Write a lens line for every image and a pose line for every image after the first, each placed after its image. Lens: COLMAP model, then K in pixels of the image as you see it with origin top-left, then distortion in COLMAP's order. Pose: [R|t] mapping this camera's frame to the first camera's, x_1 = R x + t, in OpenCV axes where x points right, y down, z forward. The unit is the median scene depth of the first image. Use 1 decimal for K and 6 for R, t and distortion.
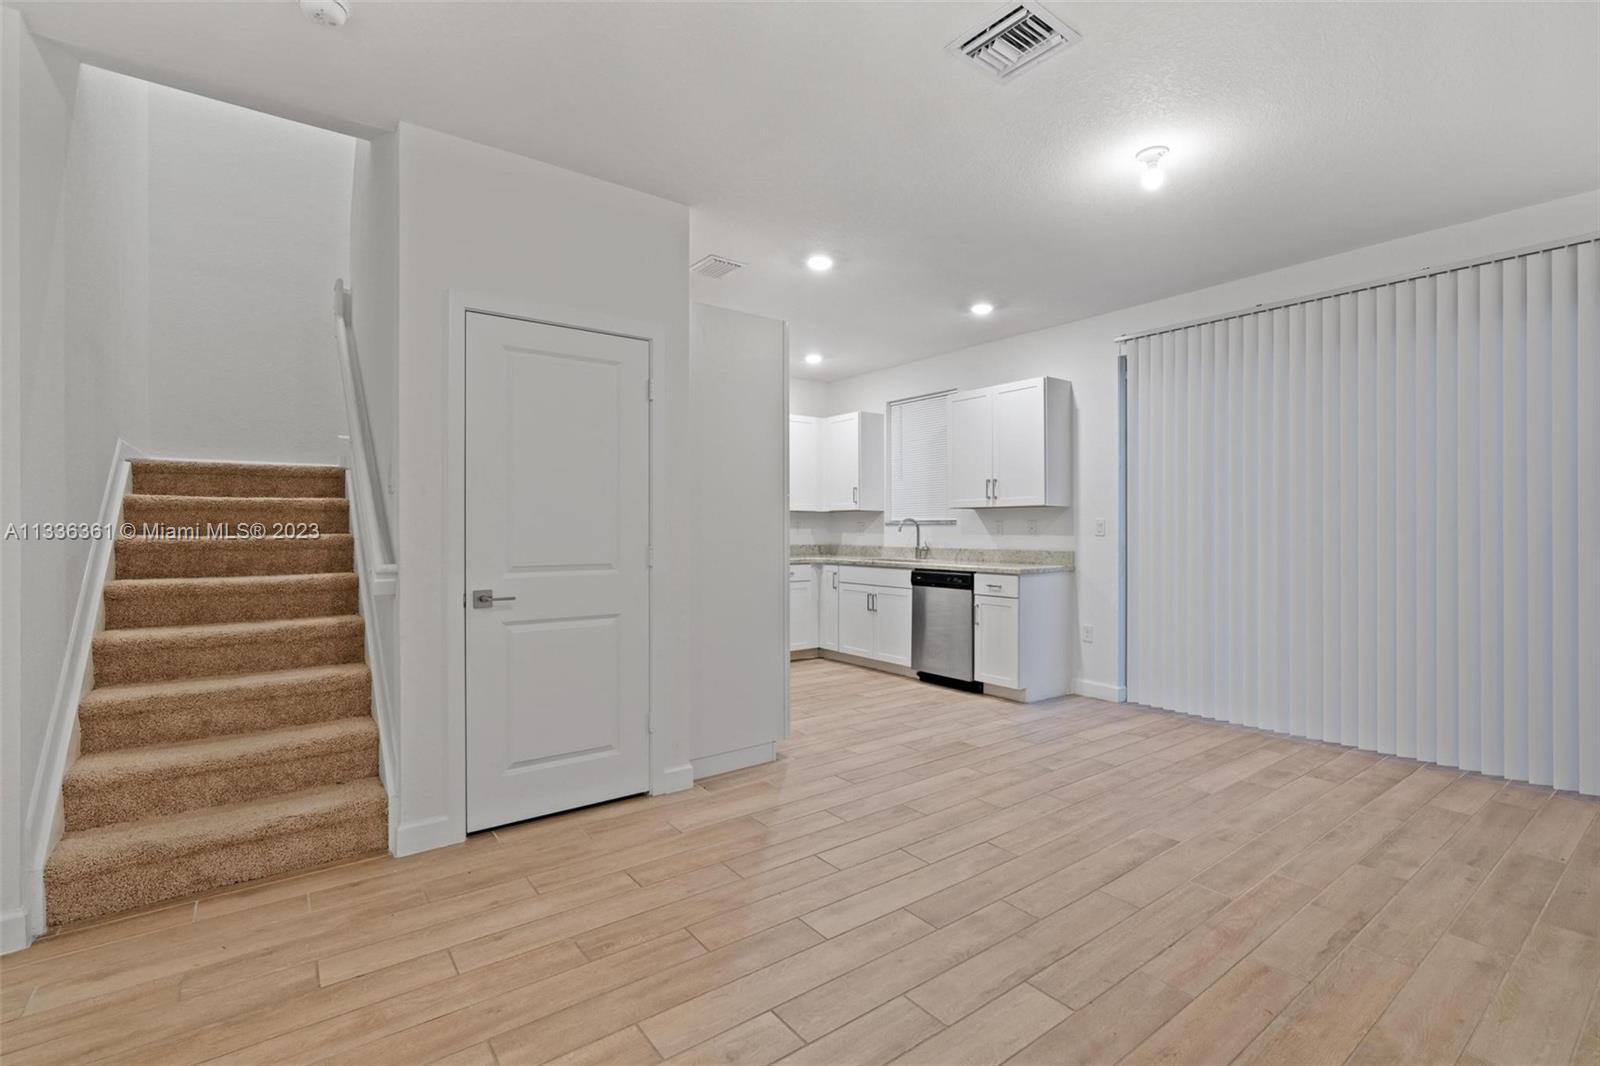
lens RADIAL K [[717.8, 0, 806.4], [0, 717.8, 528.9], [0, 0, 1]] dist [-0.009508, 0.002894]
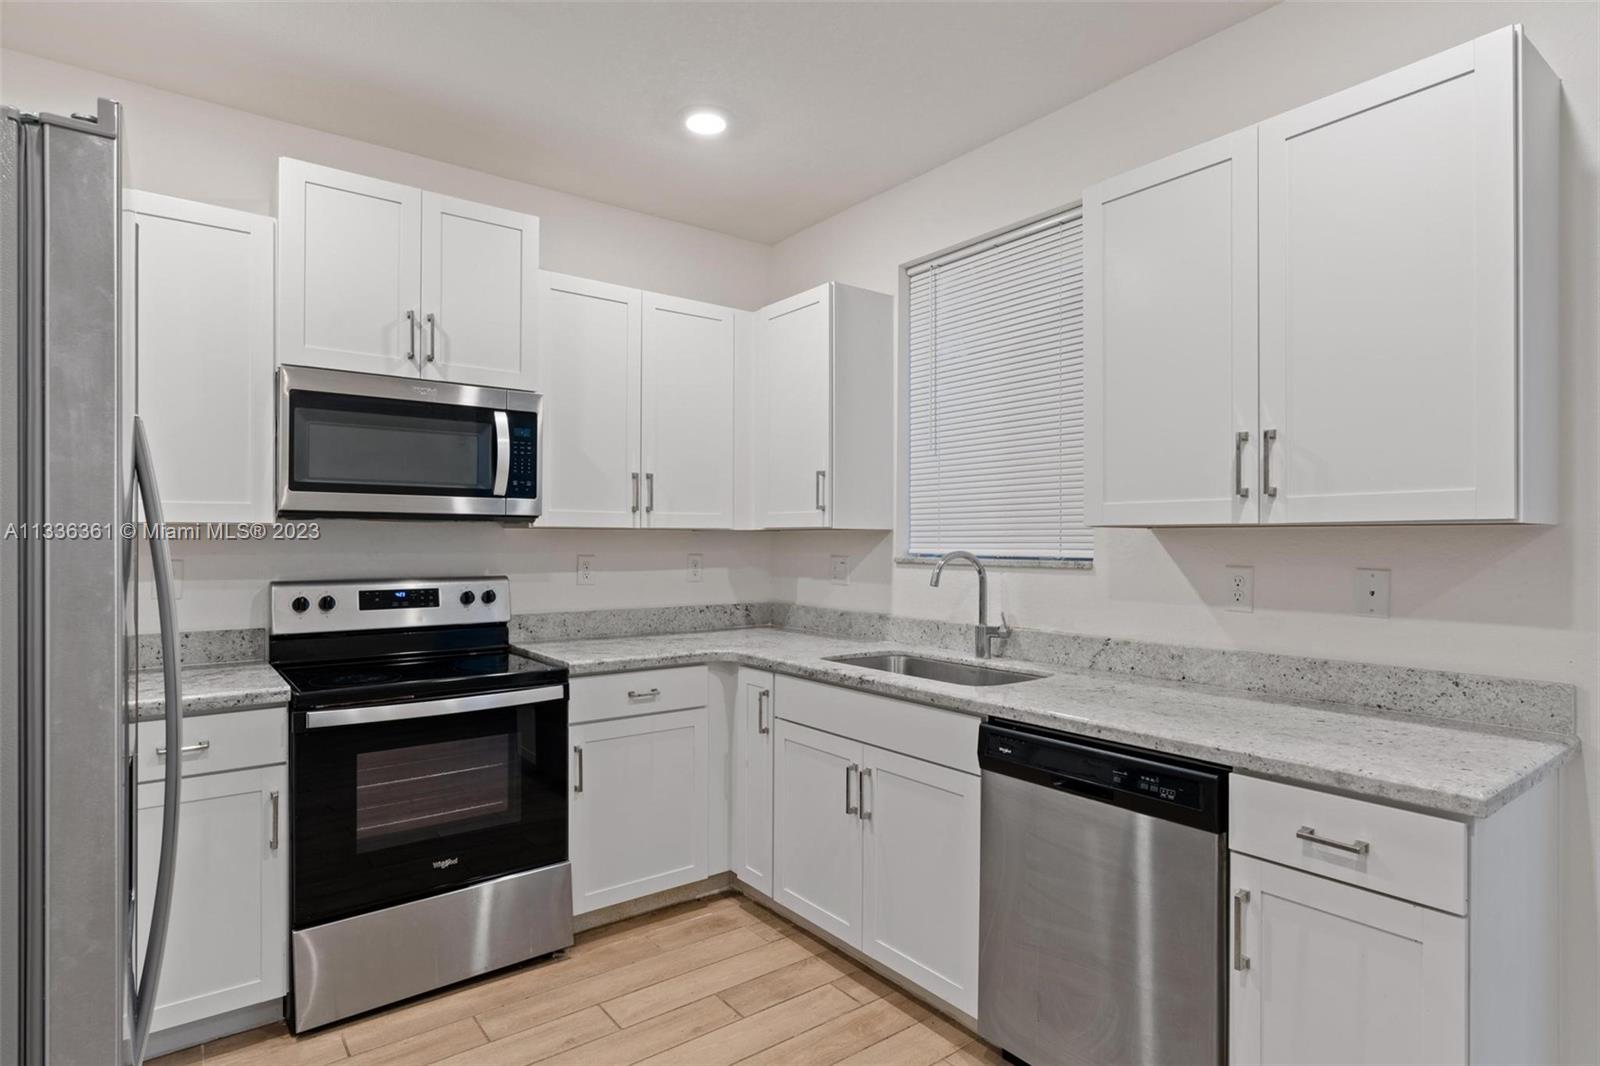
lens RADIAL K [[842.4, 0, 804.6], [0, 842.4, 538.5], [0, 0, 1]] dist [-0.005282, 0.000529]
pose [[0.999986, 0.002175, 0.004851, 0.094482], [-0.002164, 0.999995, -0.002182, -0.031895], [-0.004855, 0.002171, 0.999986, 0.887834]]
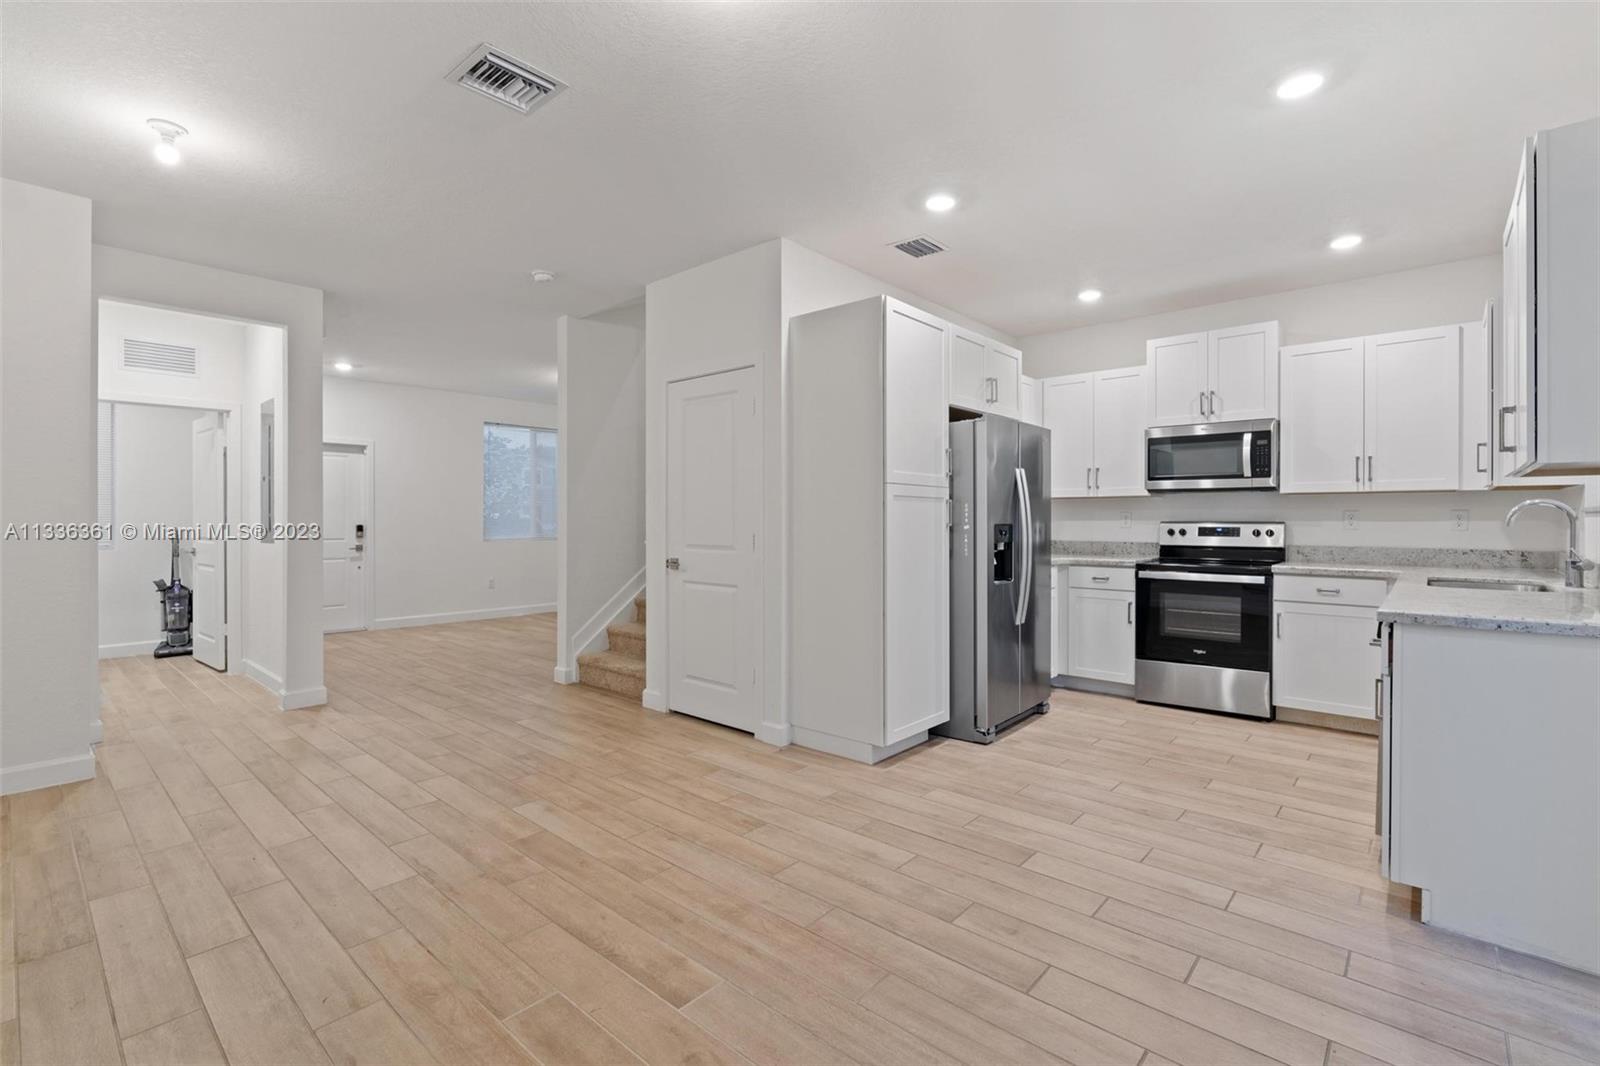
lens RADIAL K [[717.8, 0, 805.7], [0, 717.8, 516.2], [0, 0, 1]] dist [-0.009508, 0.002894]
pose [[0.203096, -0.003348, -0.979153, 0.808143], [-0.001730, 0.999991, -0.003778, -0.001410], [0.979157, 0.002461, 0.203088, 0.673357]]
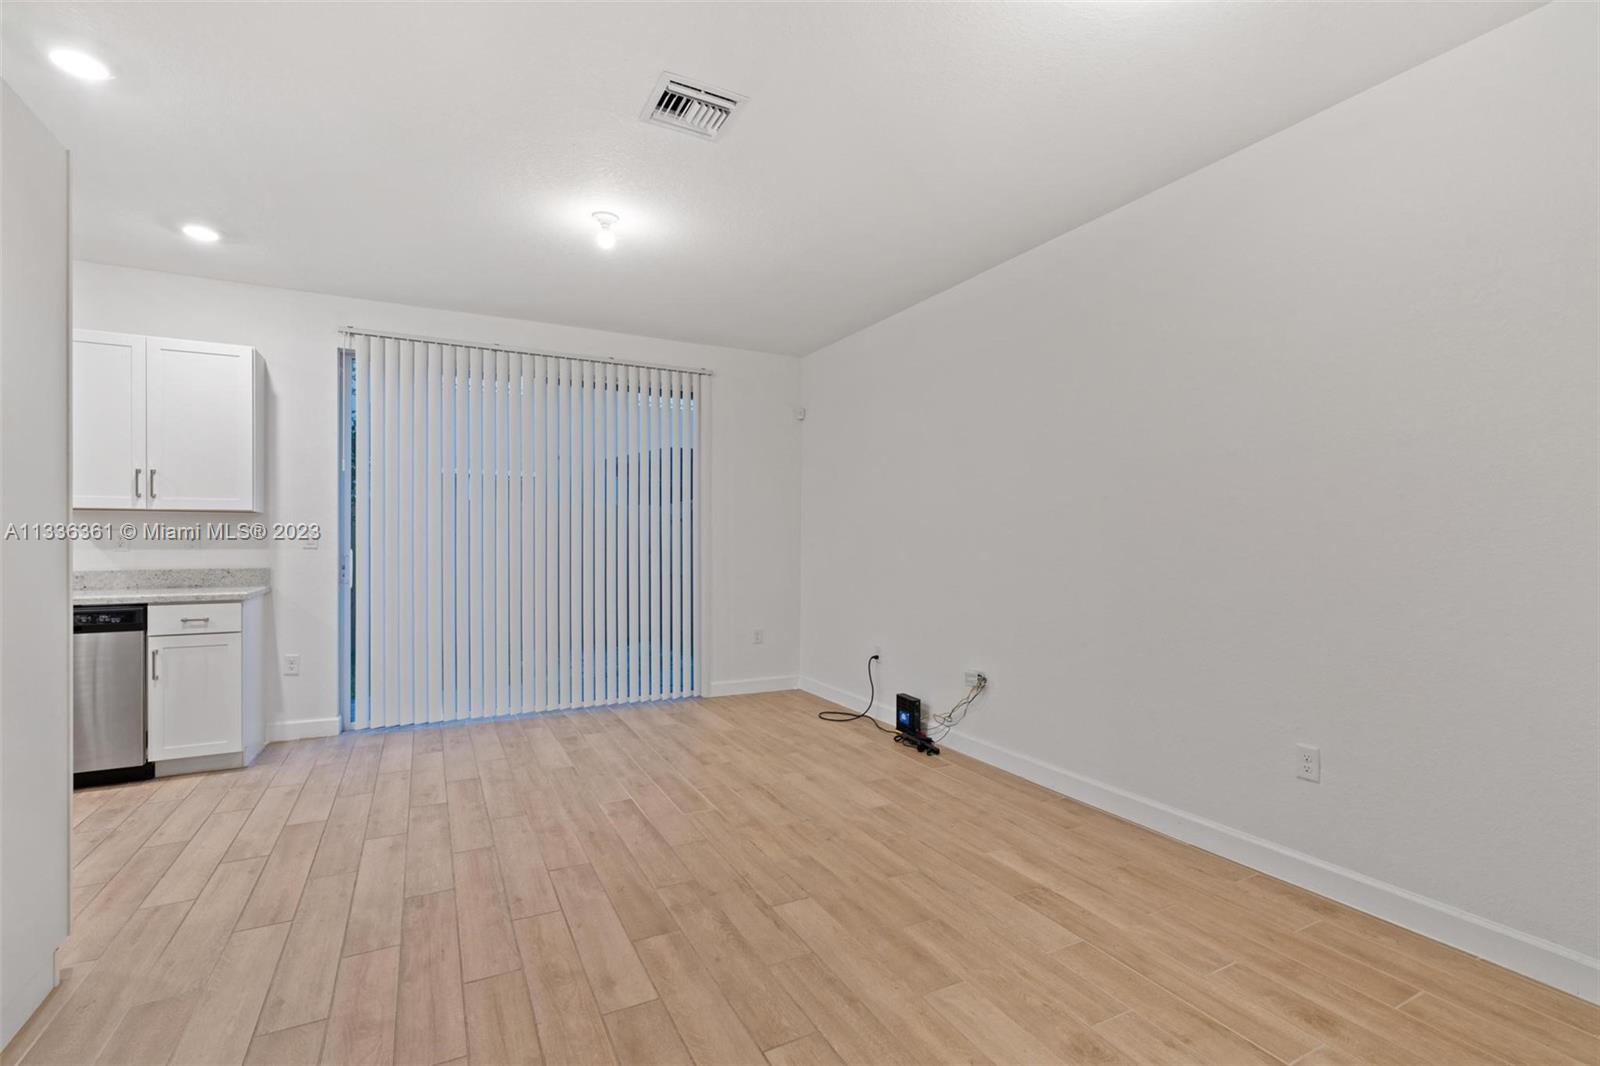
lens RADIAL K [[717.8, 0, 797.1], [0, 717.8, 543.4], [0, 0, 1]] dist [-0.009508, 0.002894]
pose [[0.166864, -0.003233, 0.985975, -0.433406], [-0.002117, 0.999991, 0.003637, -0.001438], [-0.985978, -0.002694, 0.166856, 0.356663]]
